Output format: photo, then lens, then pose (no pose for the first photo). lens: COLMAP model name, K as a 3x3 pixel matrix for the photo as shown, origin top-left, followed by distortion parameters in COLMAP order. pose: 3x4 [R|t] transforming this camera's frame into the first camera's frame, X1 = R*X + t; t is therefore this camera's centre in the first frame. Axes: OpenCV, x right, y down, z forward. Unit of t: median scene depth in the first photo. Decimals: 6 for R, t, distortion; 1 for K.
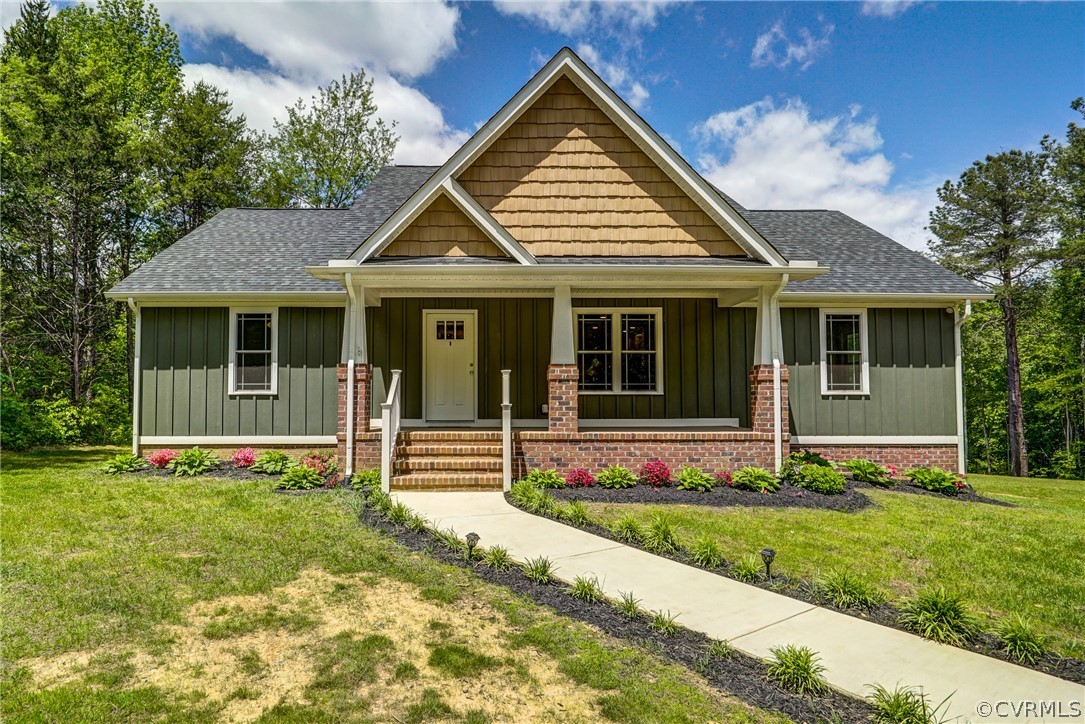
lens RADIAL K [[685.8, 0, 506.3], [0, 685.8, 369.3], [0, 0, 1]] dist [0.002088, -0.001217]
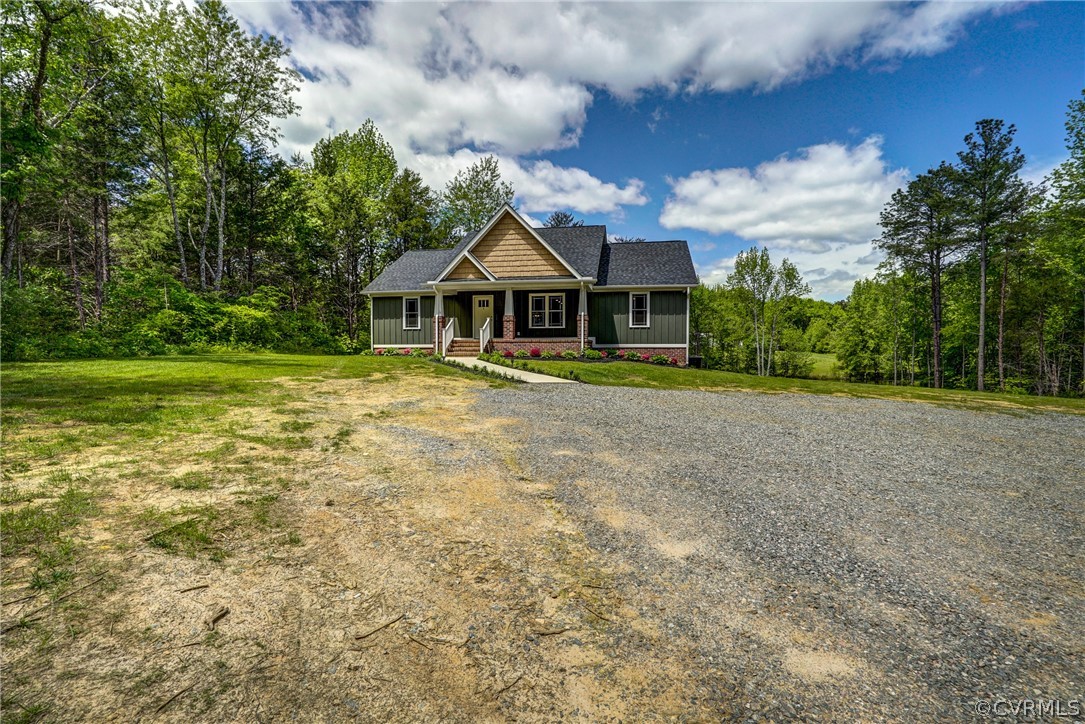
lens RADIAL K [[507.4, 0, 553.1], [0, 507.4, 363.5], [0, 0, 1]] dist [-0.001654, -0.000220]
pose [[0.984129, 0.004225, -0.177406, 0.635819], [0.008351, 0.997507, 0.070079, 0.044829], [0.177260, -0.070448, 0.981639, -1.034440]]
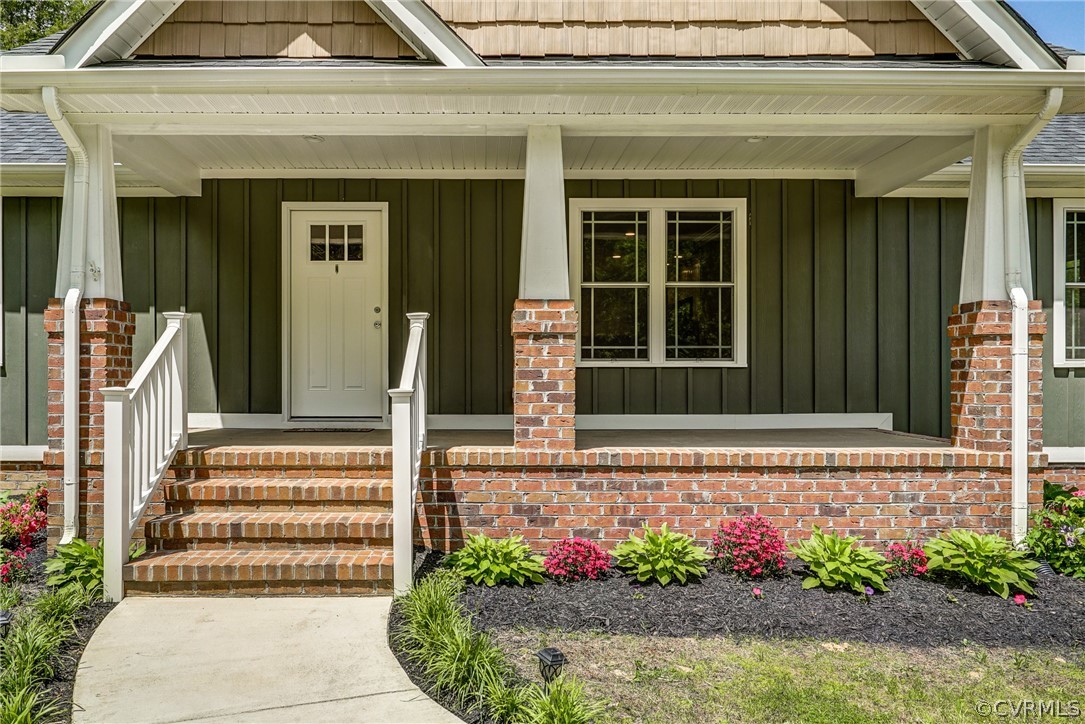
lens RADIAL K [[865.1, 0, 492.9], [0, 865.1, 375.9], [0, 0, 1]] dist [0.006510, -0.000593]
pose [[0.999912, 0.001018, -0.013219, 0.056378], [-0.000393, 0.998885, 0.047209, 0.015585], [0.013252, -0.047199, 0.998798, 0.423888]]
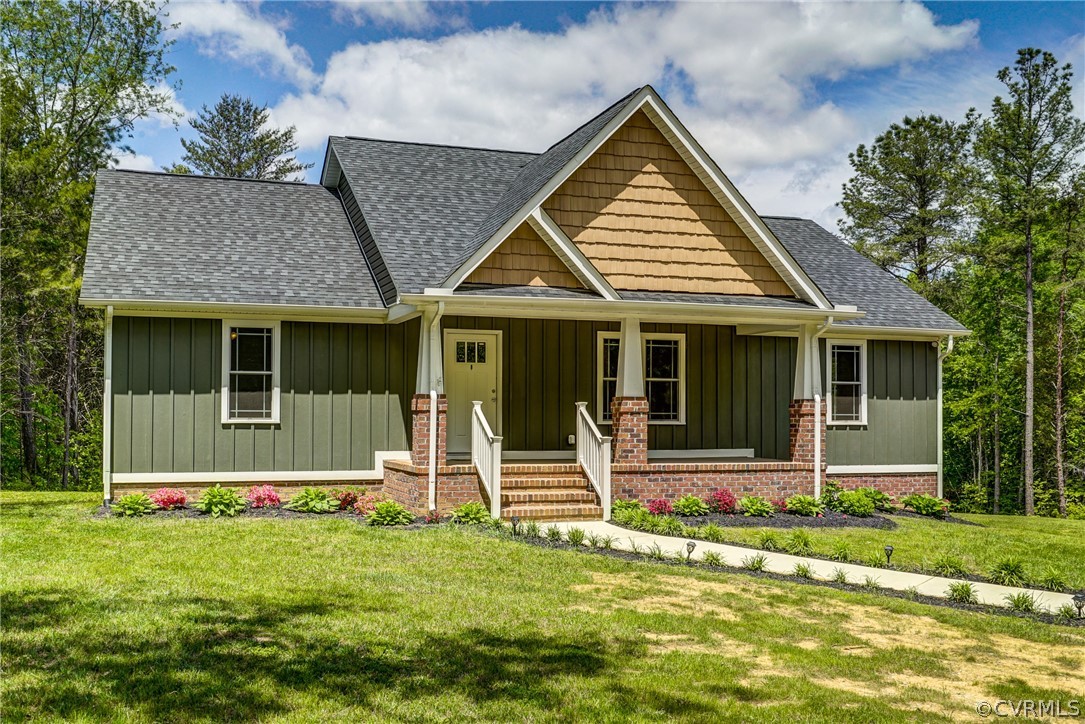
lens RADIAL K [[1091.6, 0, 539.0], [0, 1091.6, 401.7], [0, 0, 1]] dist [0.003476, 0.017846]
pose [[0.949403, 0.009403, 0.313921, -0.553878], [-0.019818, 0.999353, 0.030002, -0.045856], [-0.313436, -0.034705, 0.948975, -0.483603]]
